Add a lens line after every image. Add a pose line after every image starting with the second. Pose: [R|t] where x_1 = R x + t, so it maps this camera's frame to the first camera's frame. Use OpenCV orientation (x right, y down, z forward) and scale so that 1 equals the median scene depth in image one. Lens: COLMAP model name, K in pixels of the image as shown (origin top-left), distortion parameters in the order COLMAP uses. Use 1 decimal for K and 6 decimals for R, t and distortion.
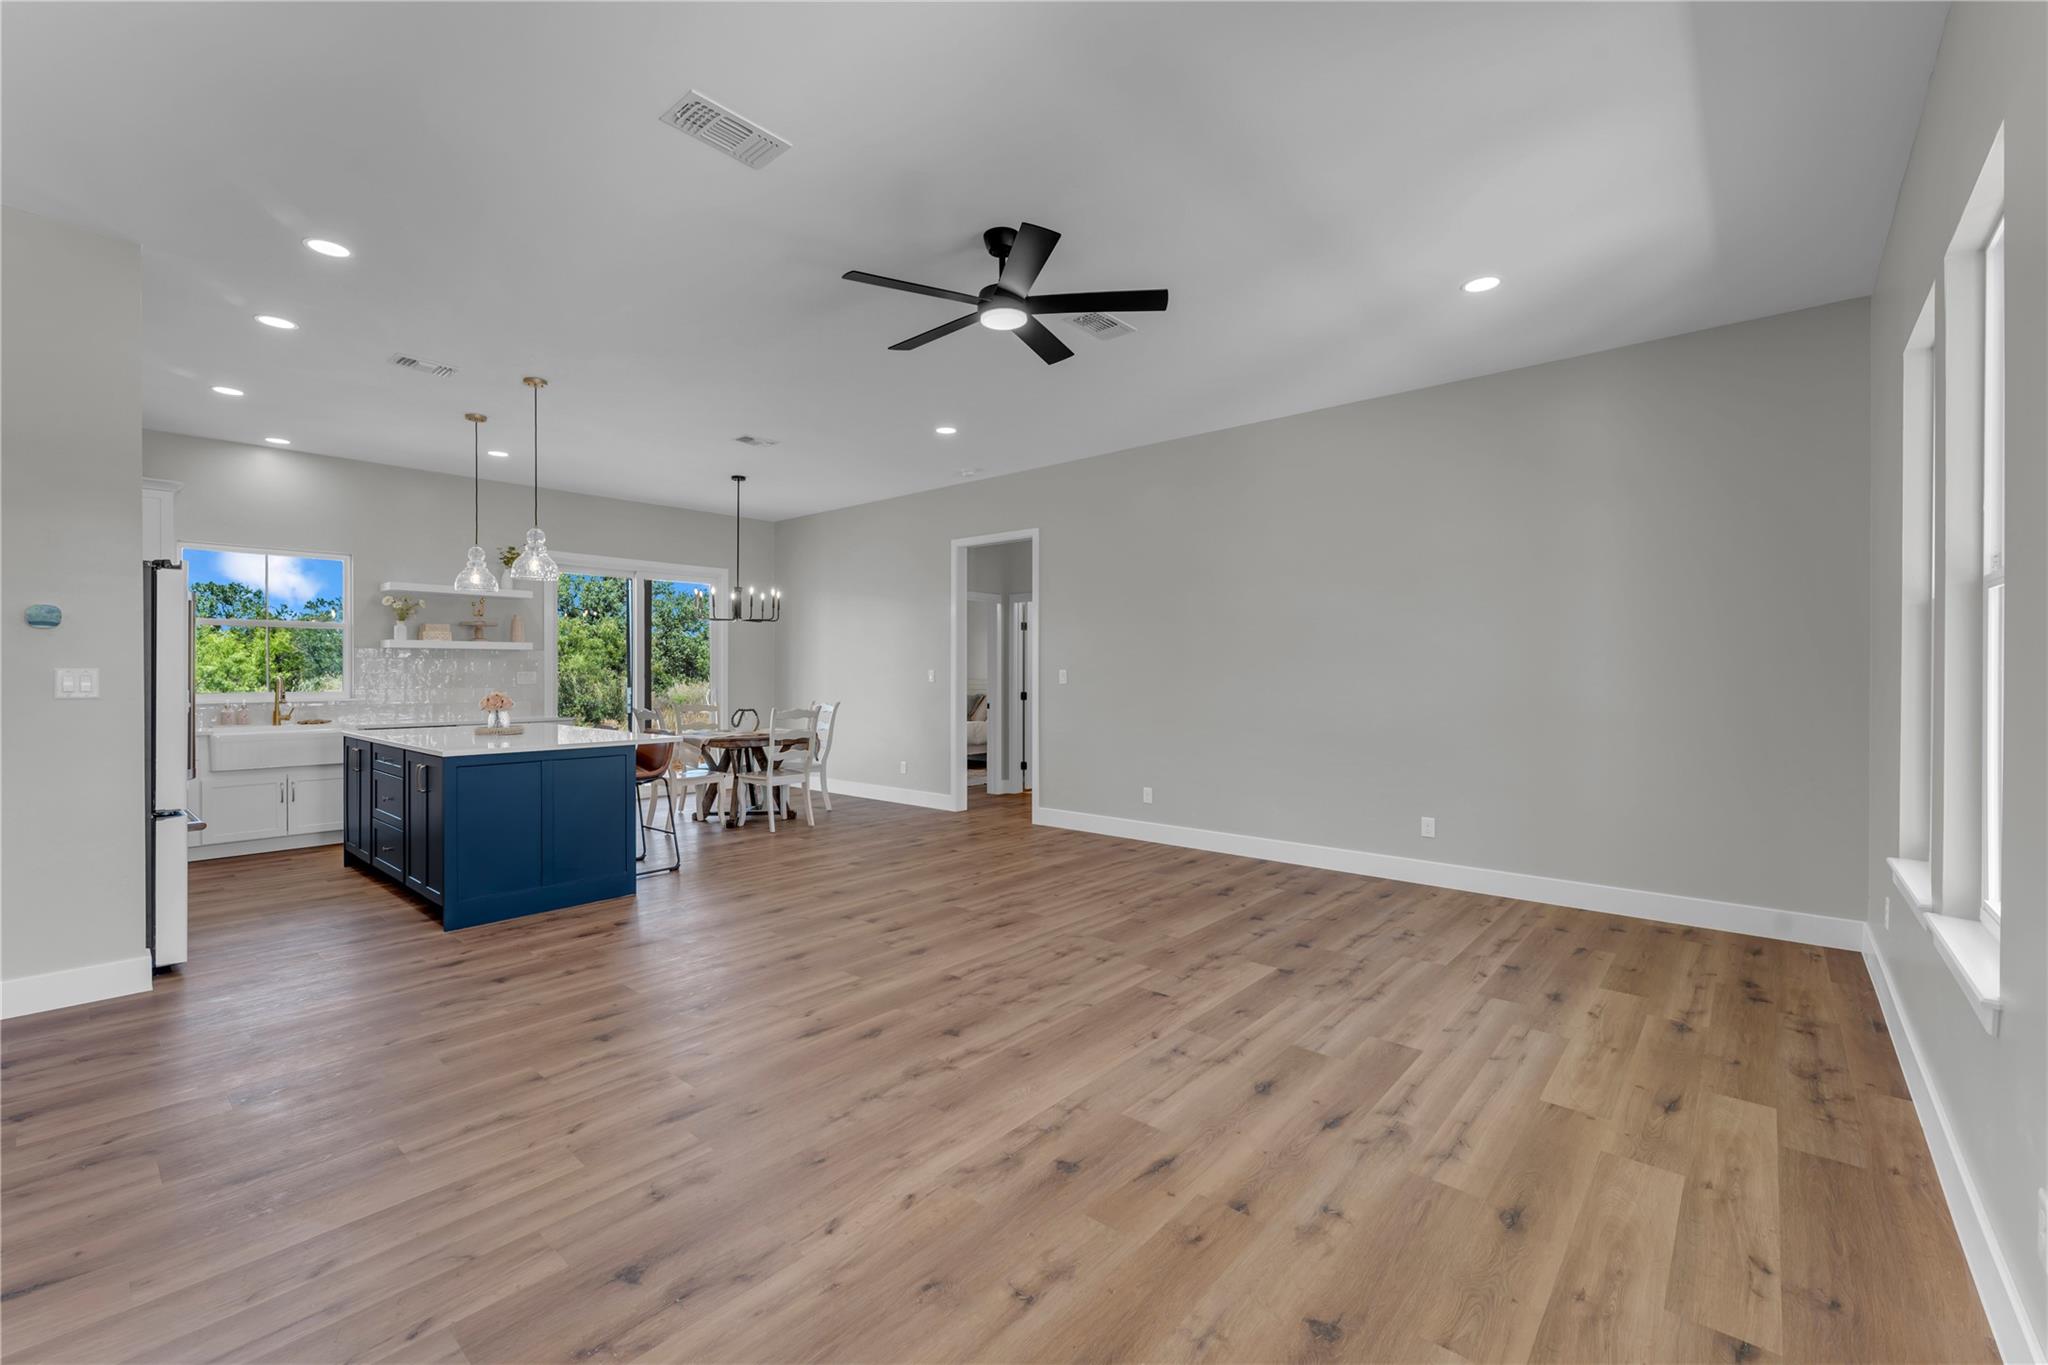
lens RADIAL K [[886.8, 0, 1040.5], [0, 886.8, 668.2], [0, 0, 1]] dist [0.000897, -0.000710]
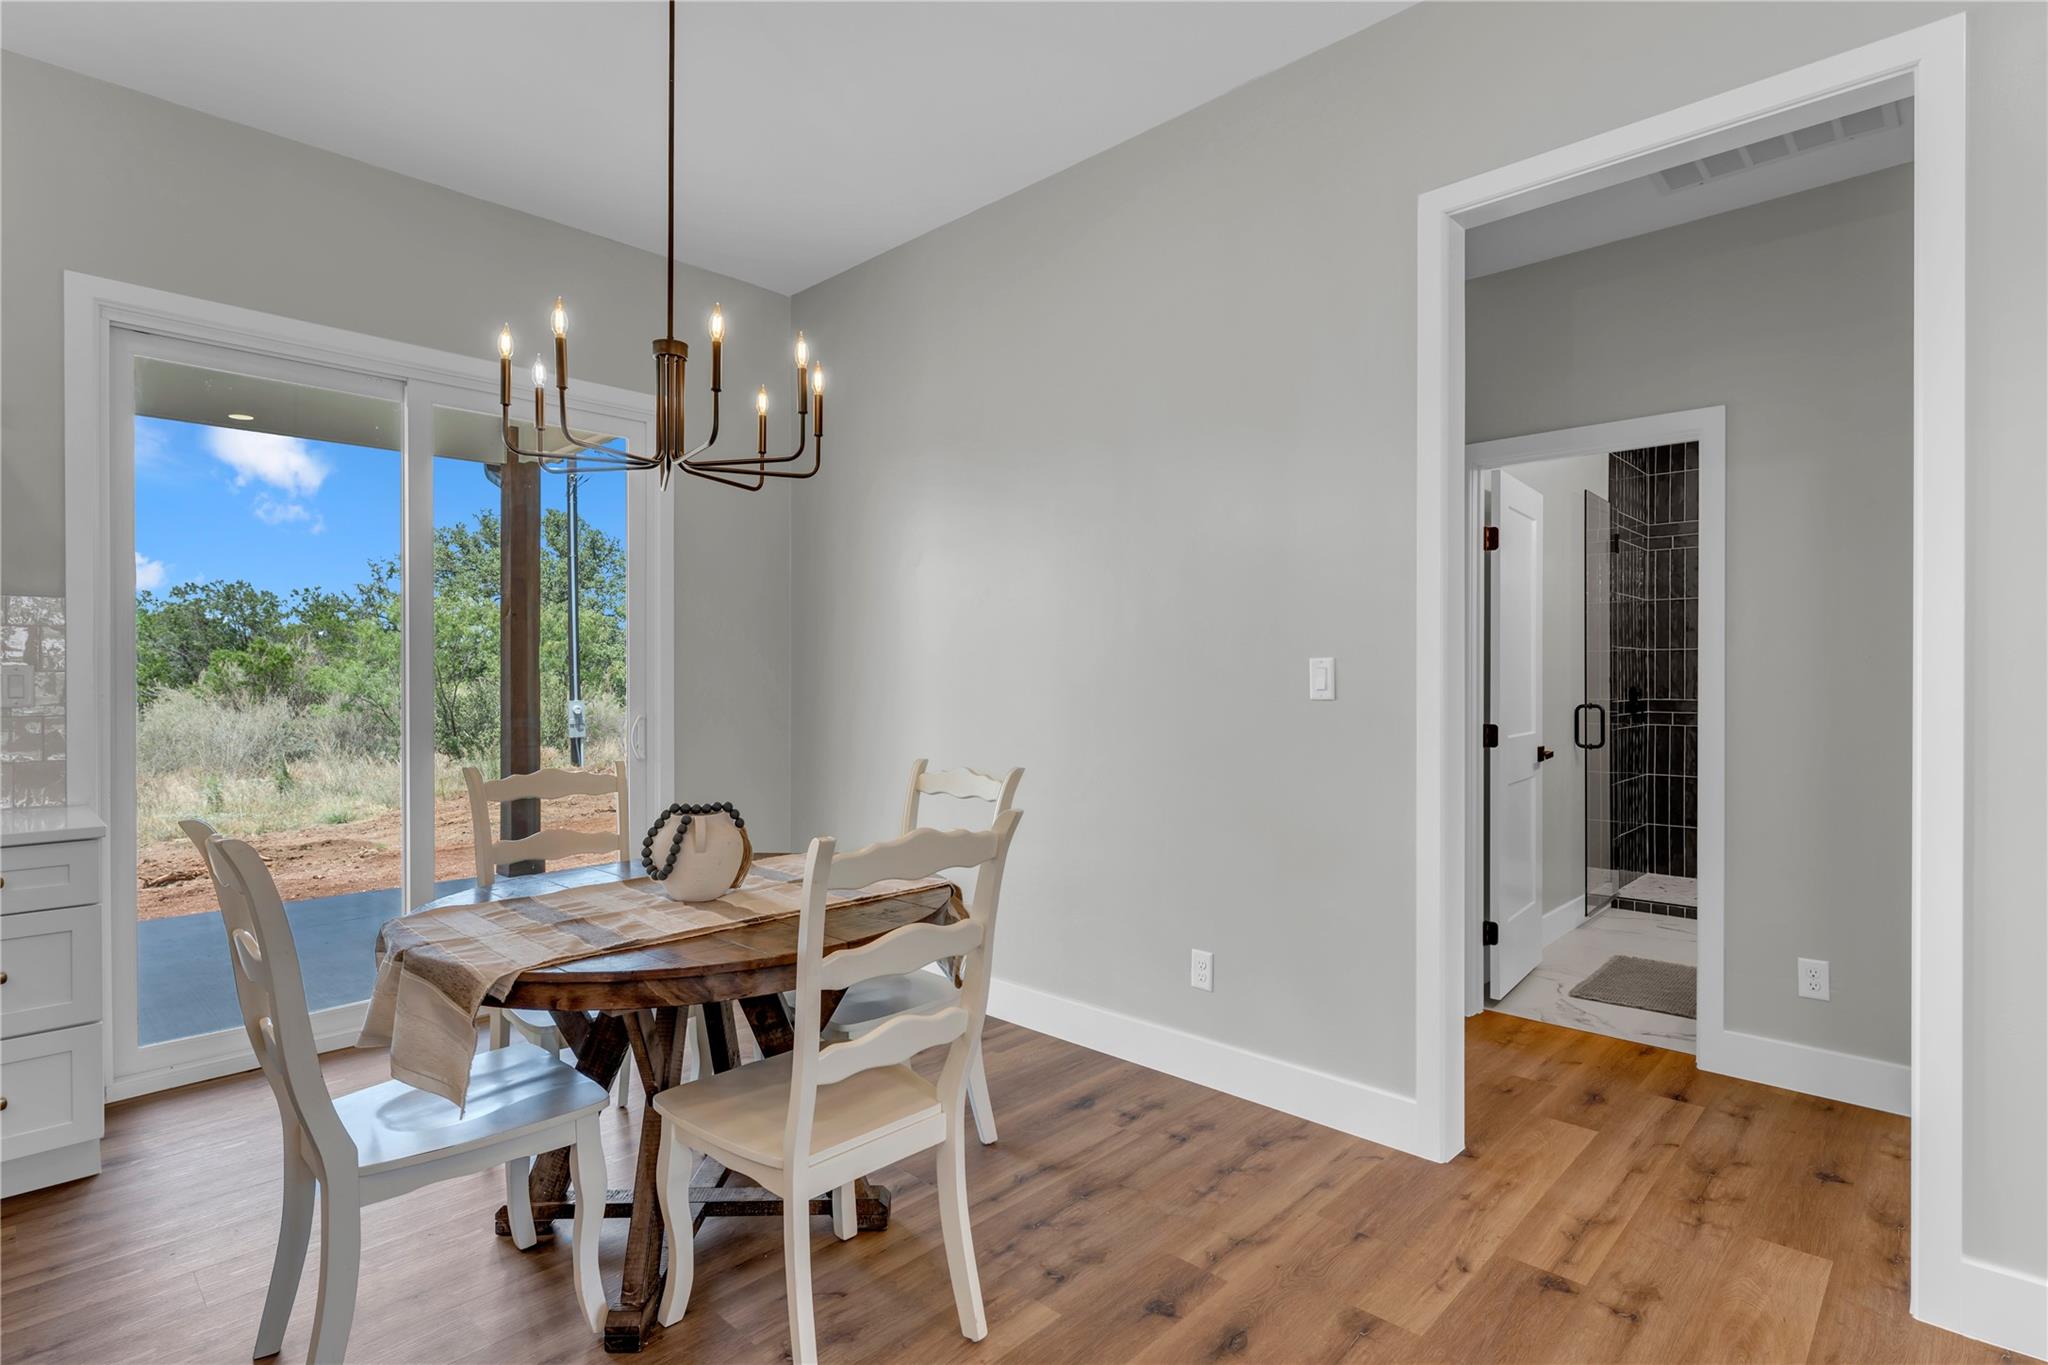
lens RADIAL K [[1012.1, 0, 1019.4], [0, 1012.1, 681.0], [0, 0, 1]] dist [-0.003180, -0.000349]
pose [[0.999409, -0.000692, -0.034370, -0.358868], [0.000985, 0.999963, 0.008499, 0.011160], [0.034363, -0.008528, 0.999373, 1.111598]]
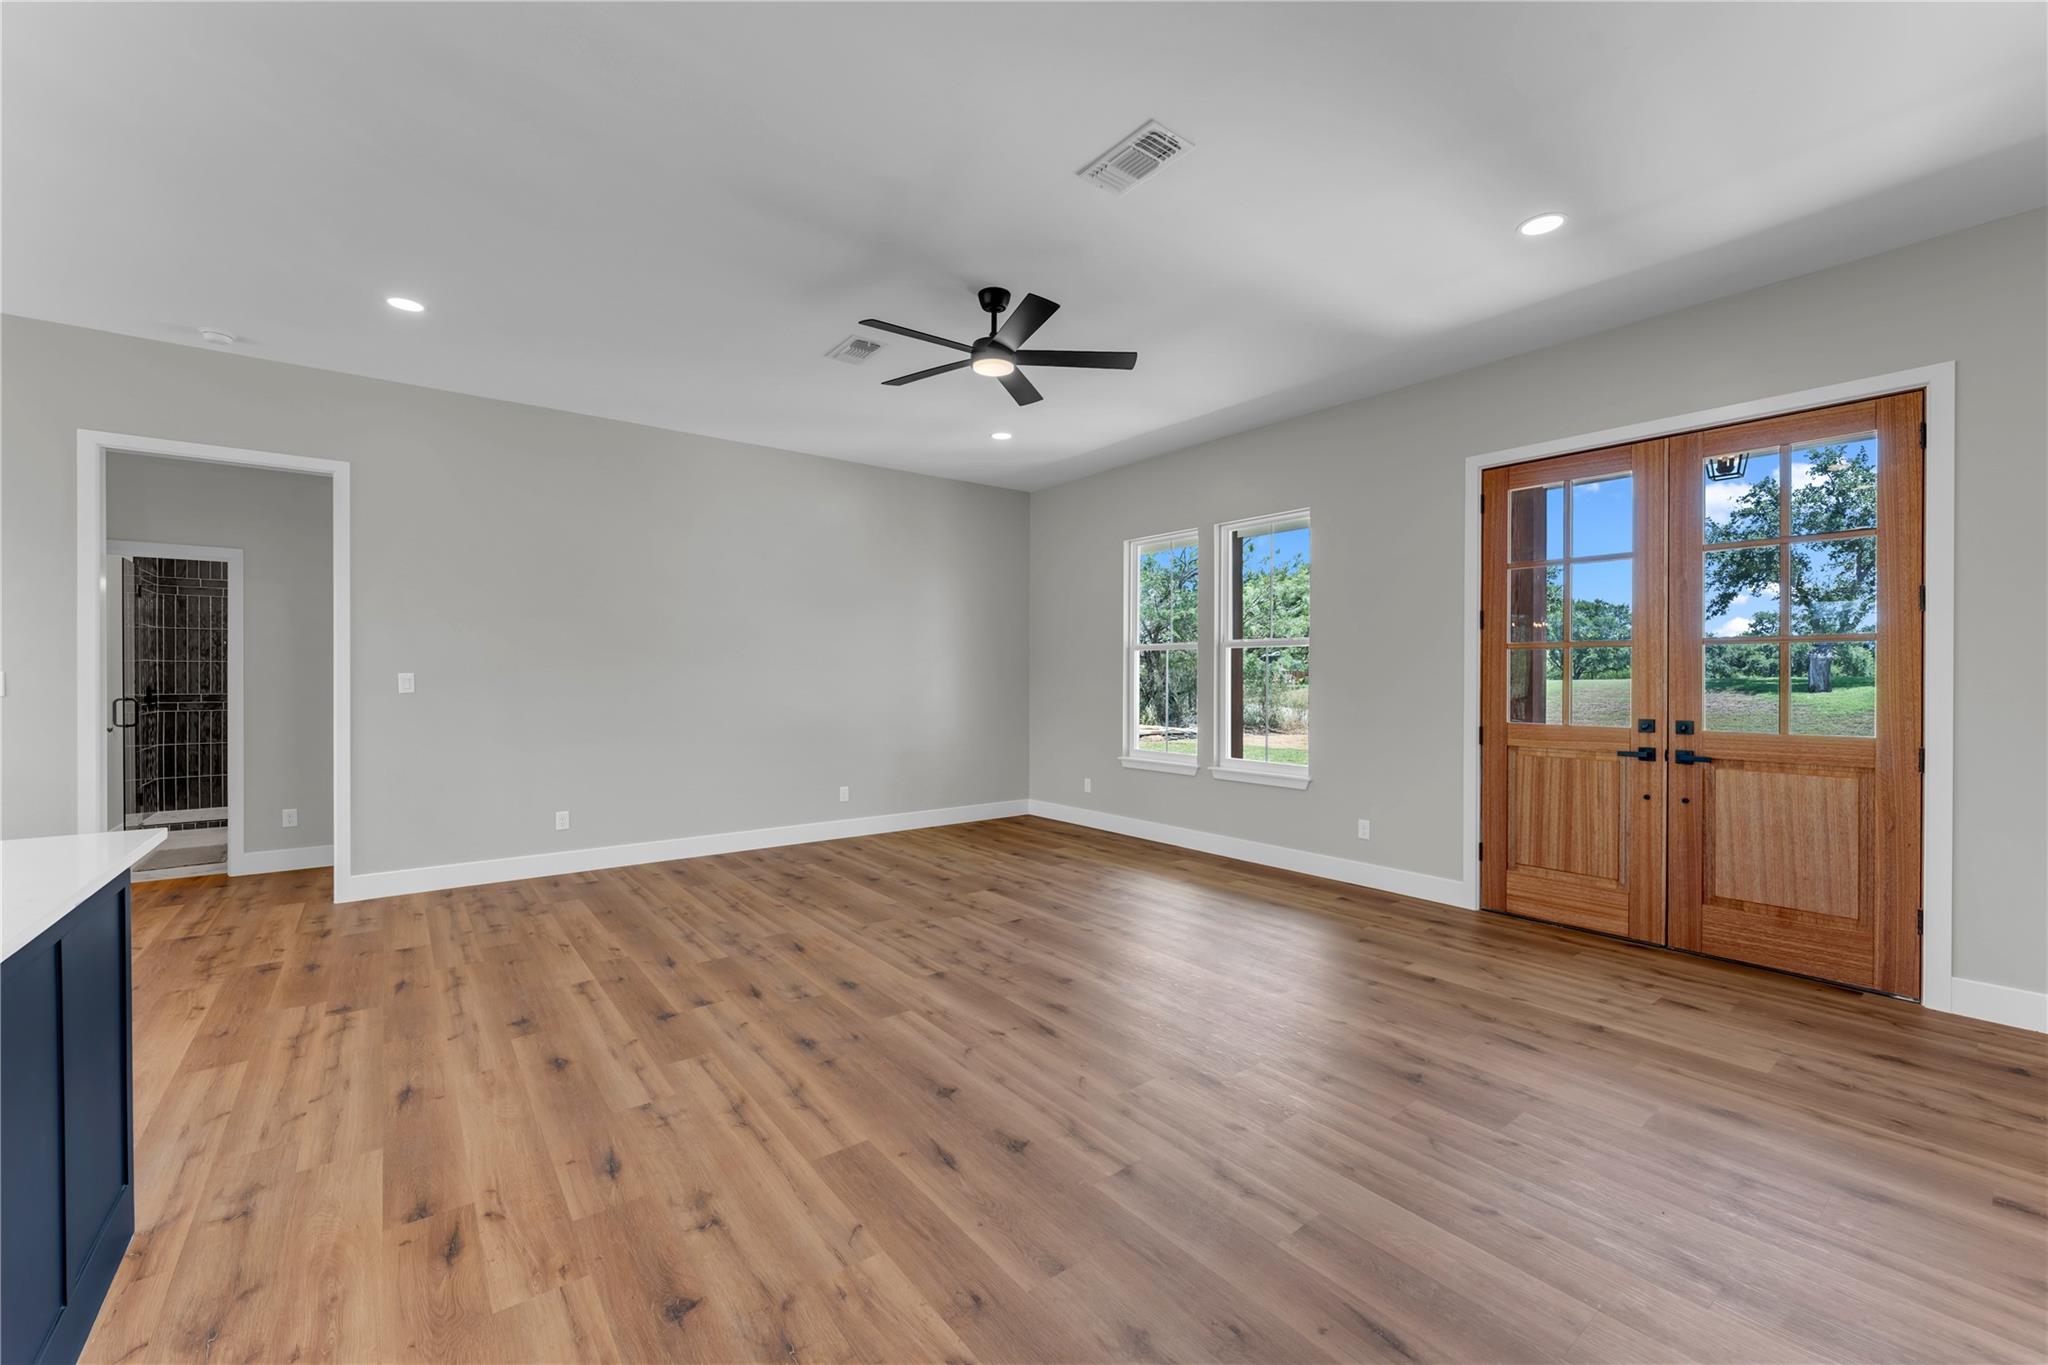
lens RADIAL K [[821.0, 0, 1026.0], [0, 821.0, 677.9], [0, 0, 1]] dist [-0.002640, 0.000139]
pose [[0.178324, -0.002726, 0.983968, -0.800512], [-0.006169, 0.999973, 0.003888, -0.000195], [-0.983953, -0.006763, 0.178302, 0.575740]]
